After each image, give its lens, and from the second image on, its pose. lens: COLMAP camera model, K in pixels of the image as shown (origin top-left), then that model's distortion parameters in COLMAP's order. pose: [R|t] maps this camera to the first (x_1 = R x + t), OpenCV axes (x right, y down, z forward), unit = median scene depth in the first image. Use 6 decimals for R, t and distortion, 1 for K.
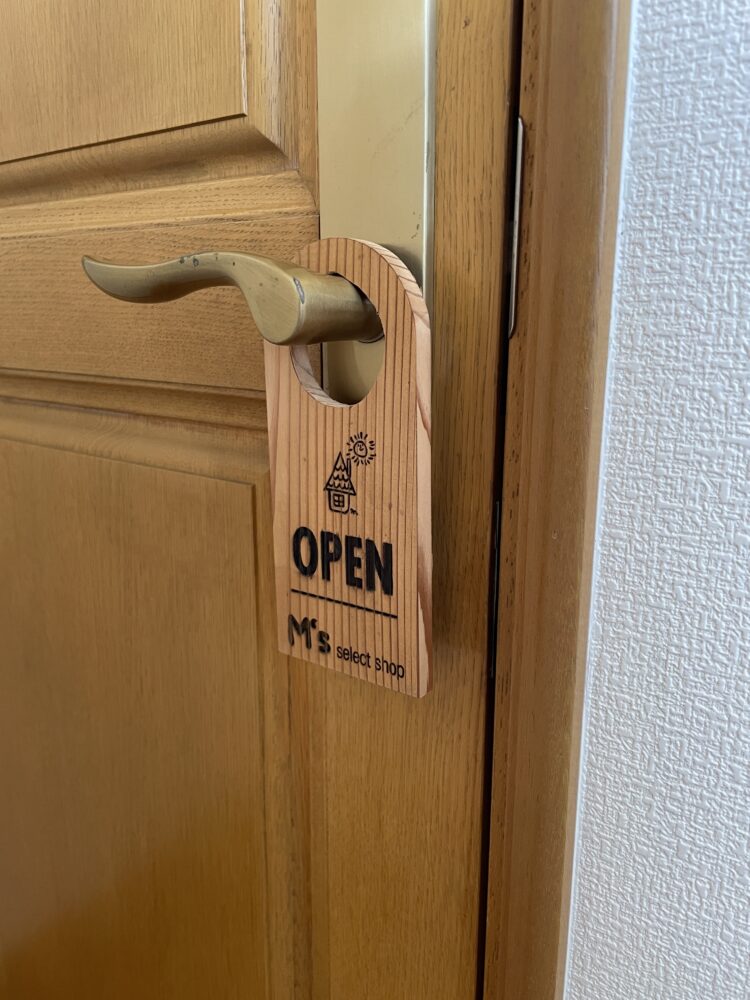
lens RADIAL K [[747.0, 0, 377.7], [0, 747.0, 504.8], [0, 0, 1]] dist [0.071598, -0.089241]
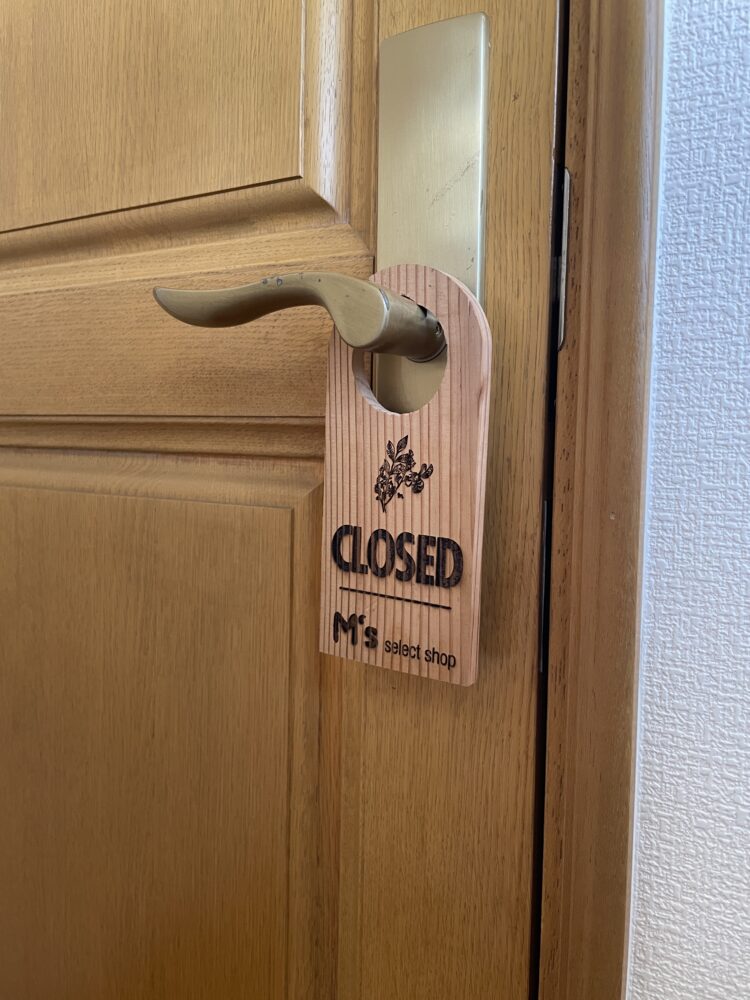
lens RADIAL K [[747.0, 0, 376.7], [0, 747.0, 502.4], [0, 0, 1]] dist [0.071598, -0.089241]
pose [[0.995302, 0.004547, 0.096708, -0.189194], [0.010757, 0.987517, -0.157144, 0.165202], [-0.096215, 0.157446, 0.982829, -0.055463]]
